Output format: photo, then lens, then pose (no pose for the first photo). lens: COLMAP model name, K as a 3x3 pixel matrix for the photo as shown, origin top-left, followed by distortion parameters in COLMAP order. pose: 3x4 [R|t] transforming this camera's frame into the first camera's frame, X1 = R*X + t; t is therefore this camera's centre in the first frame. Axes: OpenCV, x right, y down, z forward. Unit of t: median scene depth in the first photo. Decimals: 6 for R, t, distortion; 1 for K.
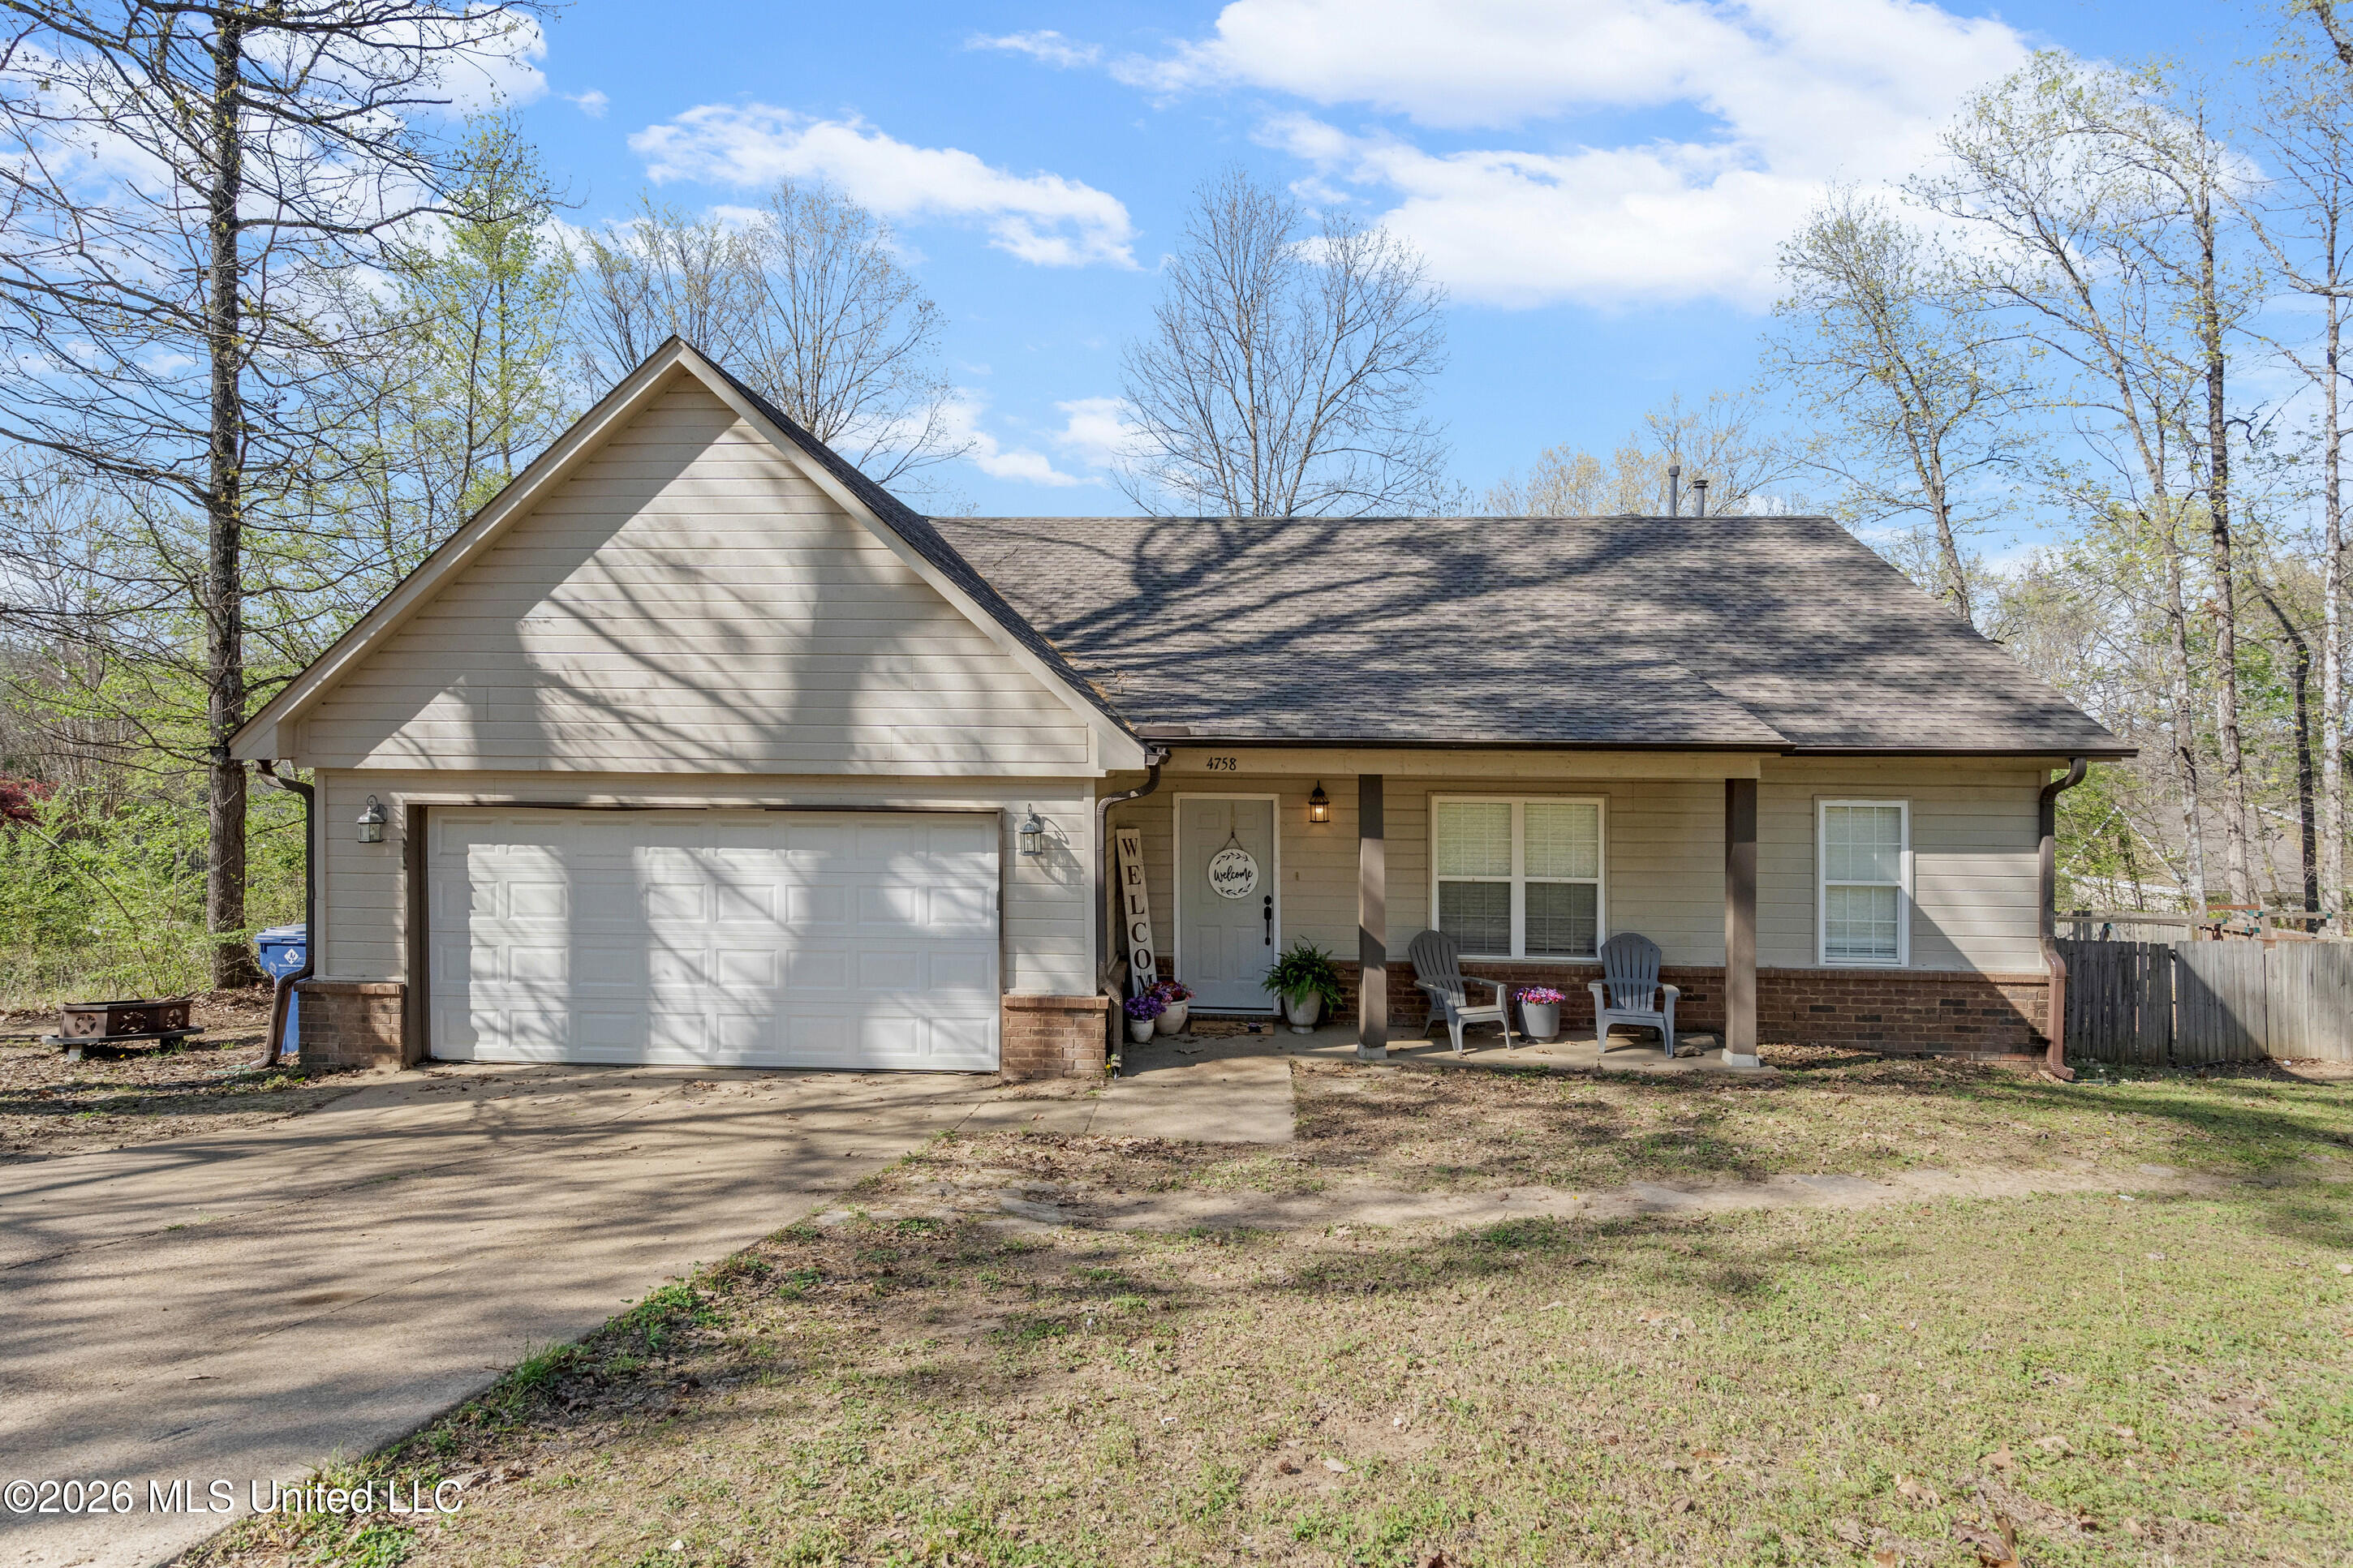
lens RADIAL K [[1182.6, 0, 1177.1], [0, 1182.6, 771.0], [0, 0, 1]] dist [0.003340, -0.000449]
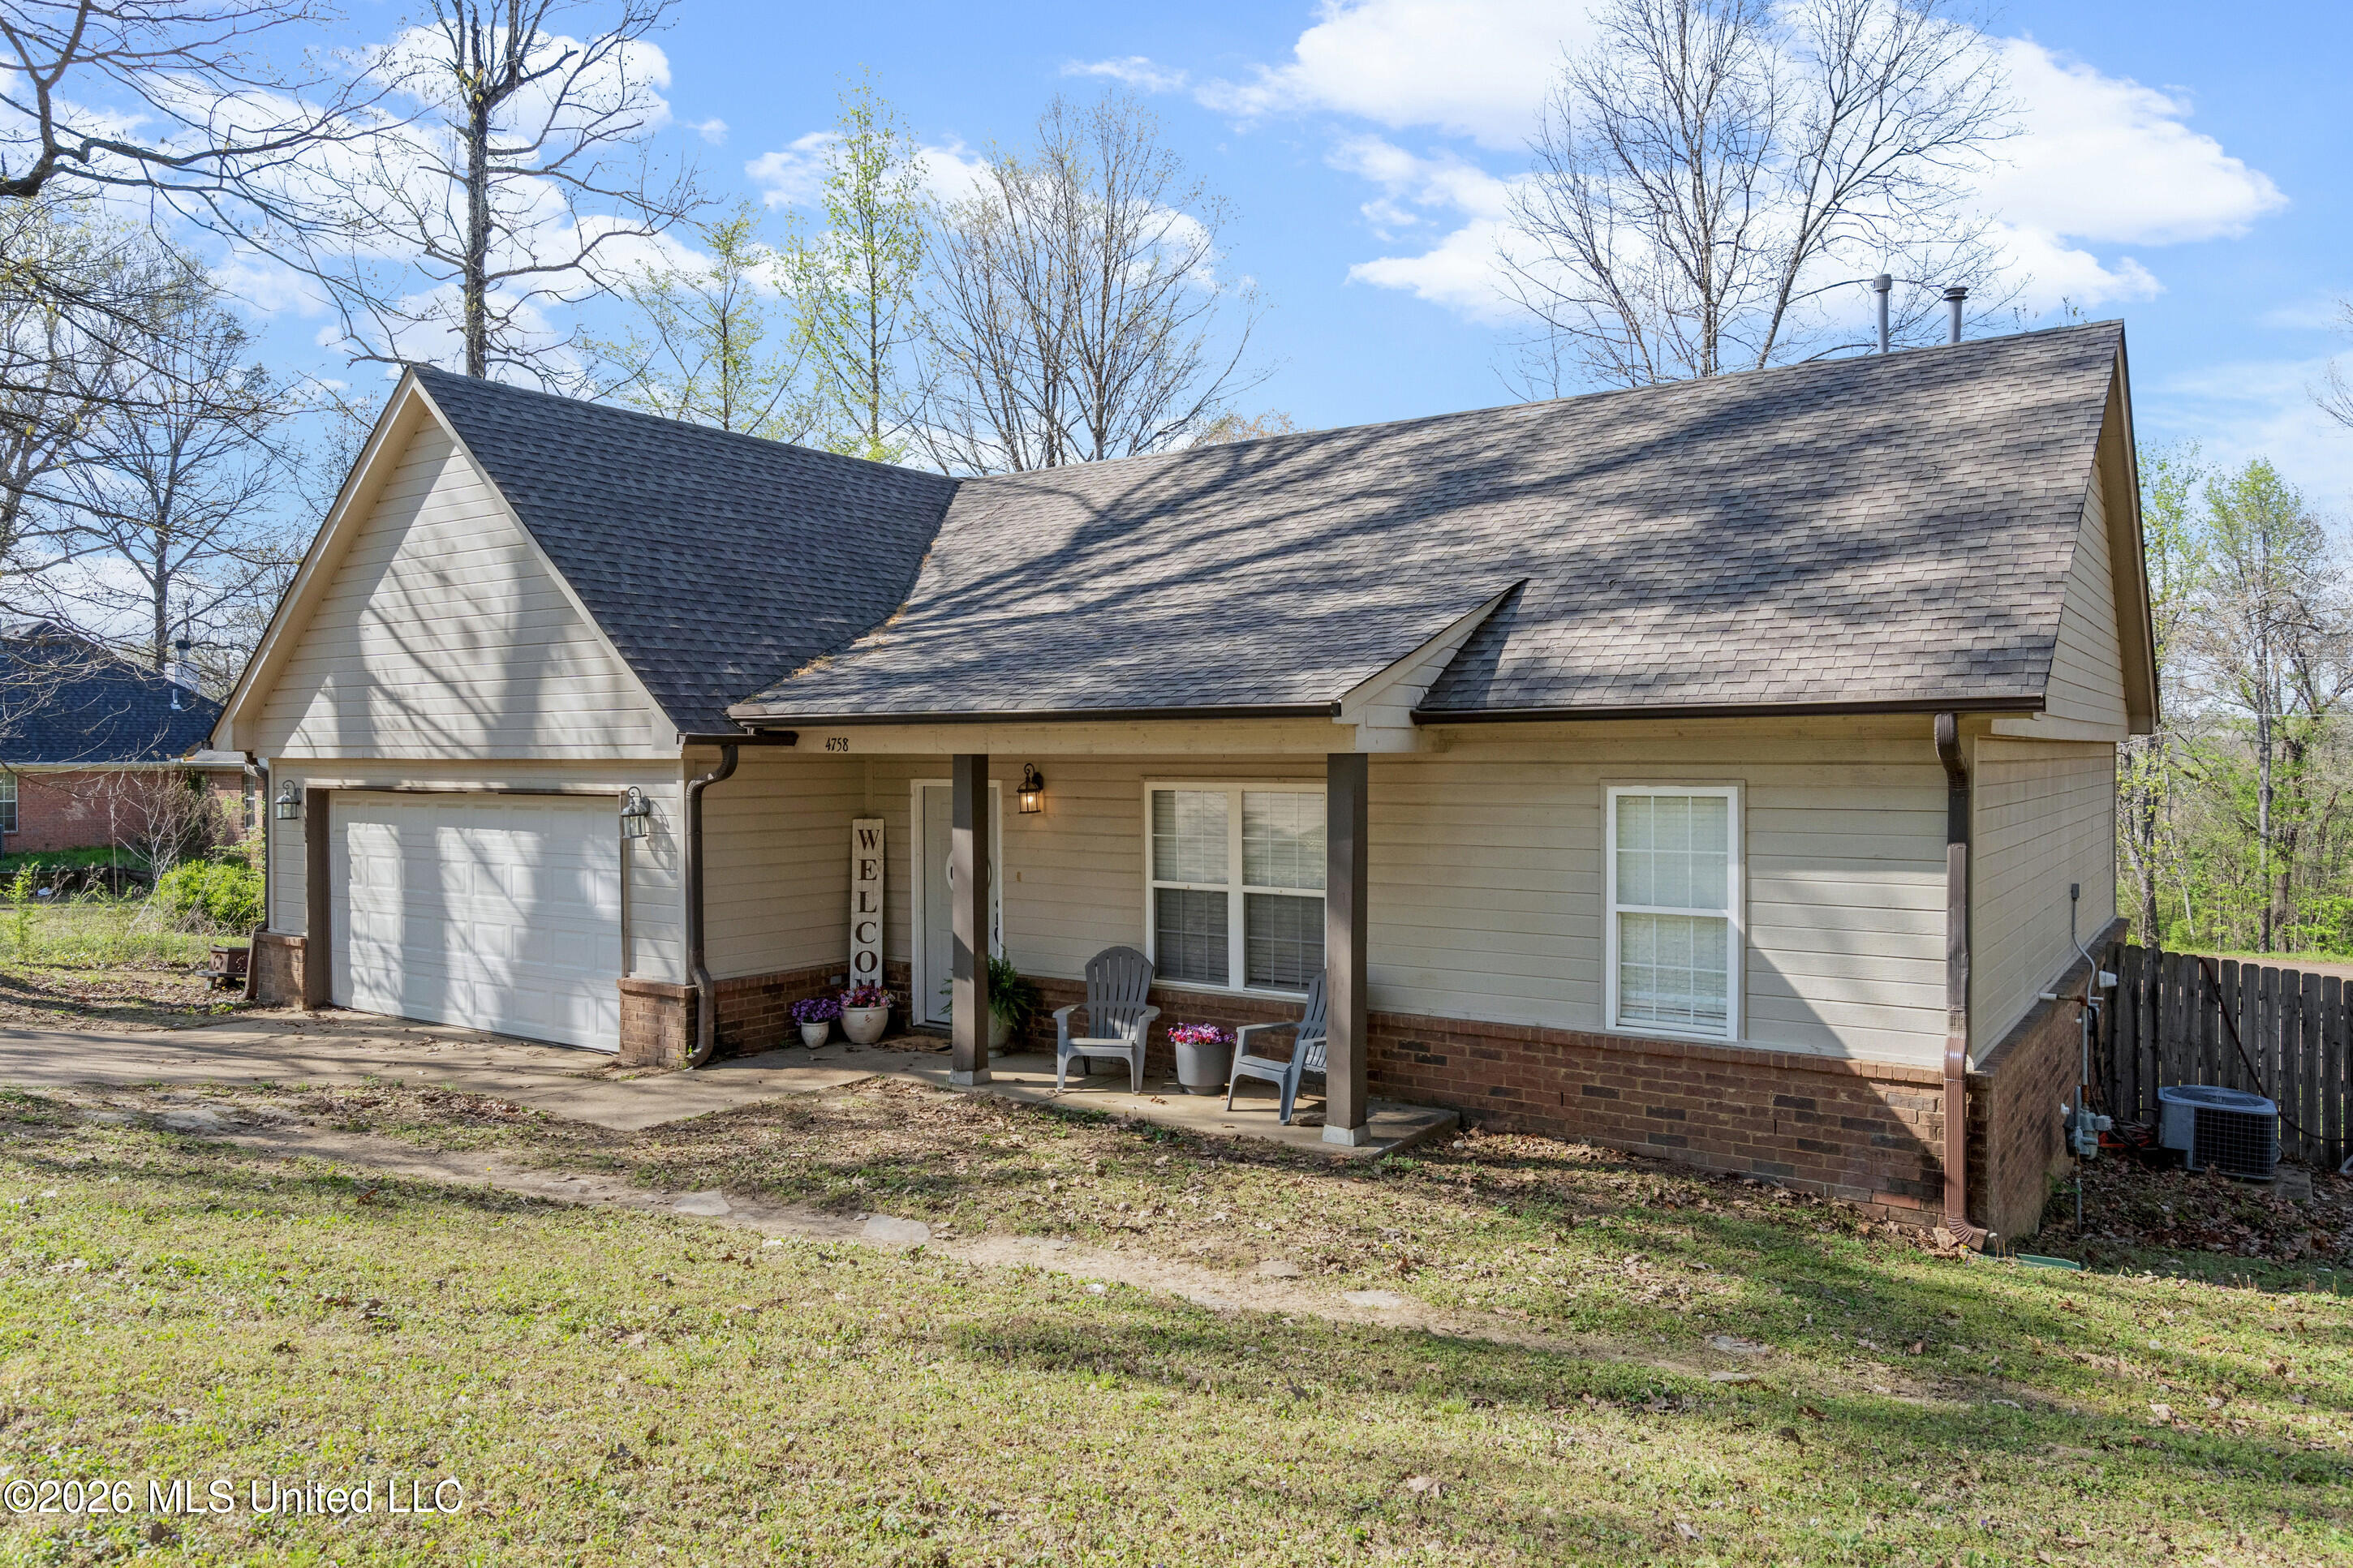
lens RADIAL K [[1588.7, 0, 1177.4], [0, 1588.7, 793.2], [0, 0, 1]] dist [0.005367, 0.002373]
pose [[0.846607, 0.001548, -0.532216, 0.922184], [0.004350, 0.999942, 0.009827, 0.020758], [0.532200, -0.010635, 0.846552, 0.107422]]
